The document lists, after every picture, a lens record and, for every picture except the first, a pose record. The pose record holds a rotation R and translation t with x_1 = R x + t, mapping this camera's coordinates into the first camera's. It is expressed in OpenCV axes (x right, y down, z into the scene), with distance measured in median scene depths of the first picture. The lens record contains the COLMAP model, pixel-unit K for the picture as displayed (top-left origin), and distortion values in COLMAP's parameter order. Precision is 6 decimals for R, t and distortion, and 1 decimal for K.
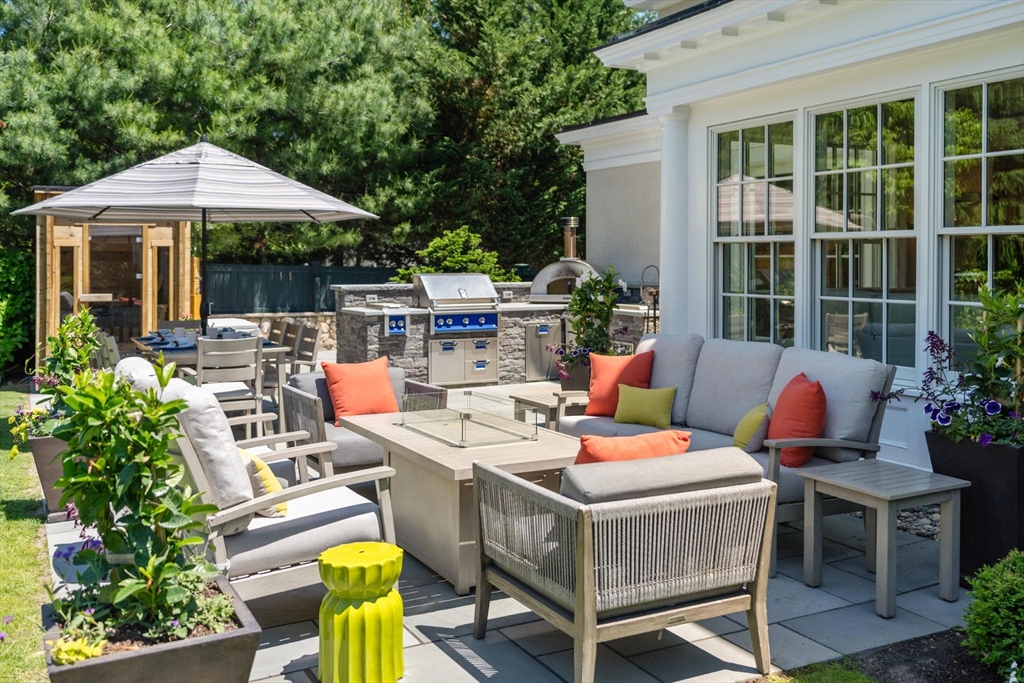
lens RADIAL K [[951.5, 0, 511.5], [0, 951.5, 342.7], [0, 0, 1]] dist [0.066699, 0.000000]
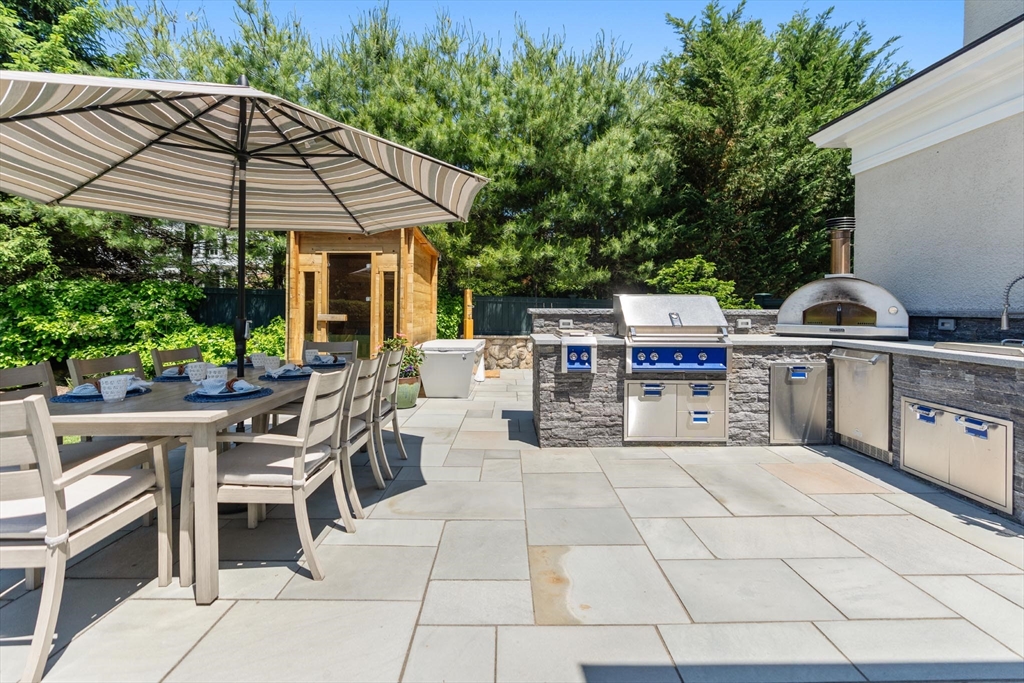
lens RADIAL K [[469.9, 0, 509.5], [0, 469.9, 311.2], [0, 0, 1]] dist [-0.003309, -0.000212]
pose [[0.887405, 0.010429, -0.460872, 0.003020], [-0.046959, 0.996589, -0.067868, -0.024987], [0.458592, 0.081868, 0.884868, 0.566836]]
